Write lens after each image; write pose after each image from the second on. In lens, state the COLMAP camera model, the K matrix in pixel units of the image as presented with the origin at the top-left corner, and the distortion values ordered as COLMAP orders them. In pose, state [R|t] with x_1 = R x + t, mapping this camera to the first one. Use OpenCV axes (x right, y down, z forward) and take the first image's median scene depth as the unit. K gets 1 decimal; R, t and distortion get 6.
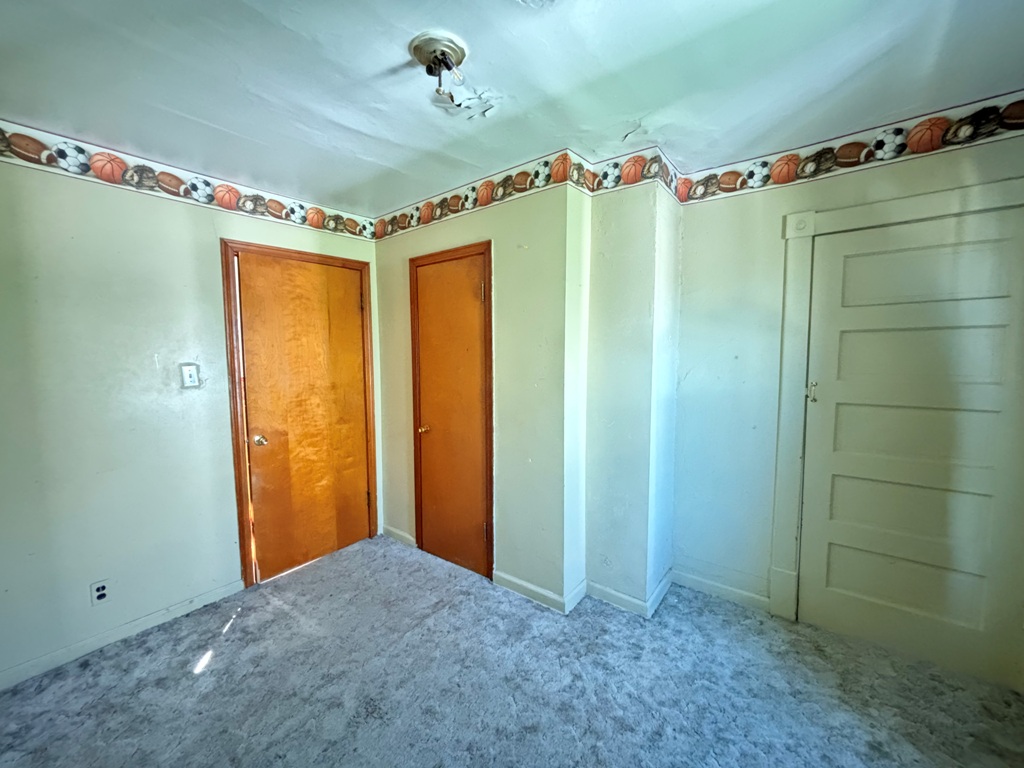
lens RADIAL K [[412.5, 0, 512.5], [0, 412.5, 383.1], [0, 0, 1]] dist [0.004657, -0.001830]
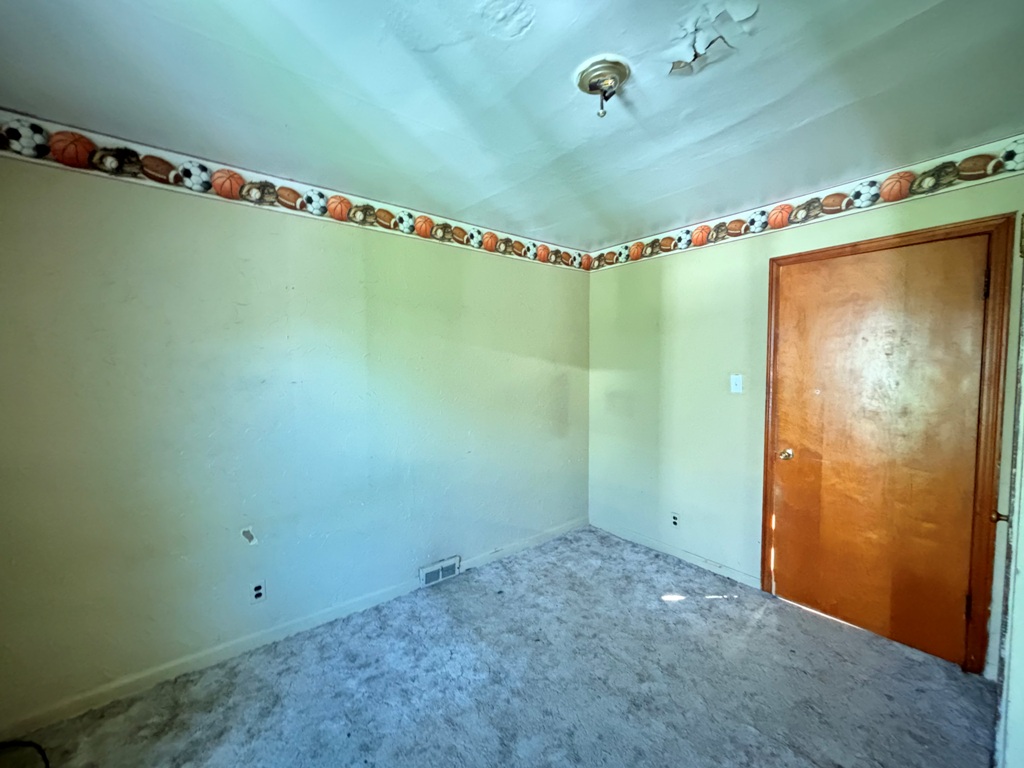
lens RADIAL K [[412.5, 0, 511.5], [0, 412.5, 384.4], [0, 0, 1]] dist [0.004657, -0.001830]
pose [[-0.222496, 0.061465, -0.972994, 0.522777], [-0.072313, 0.994221, 0.079342, -0.062269], [0.972248, 0.088014, -0.216765, 0.618101]]
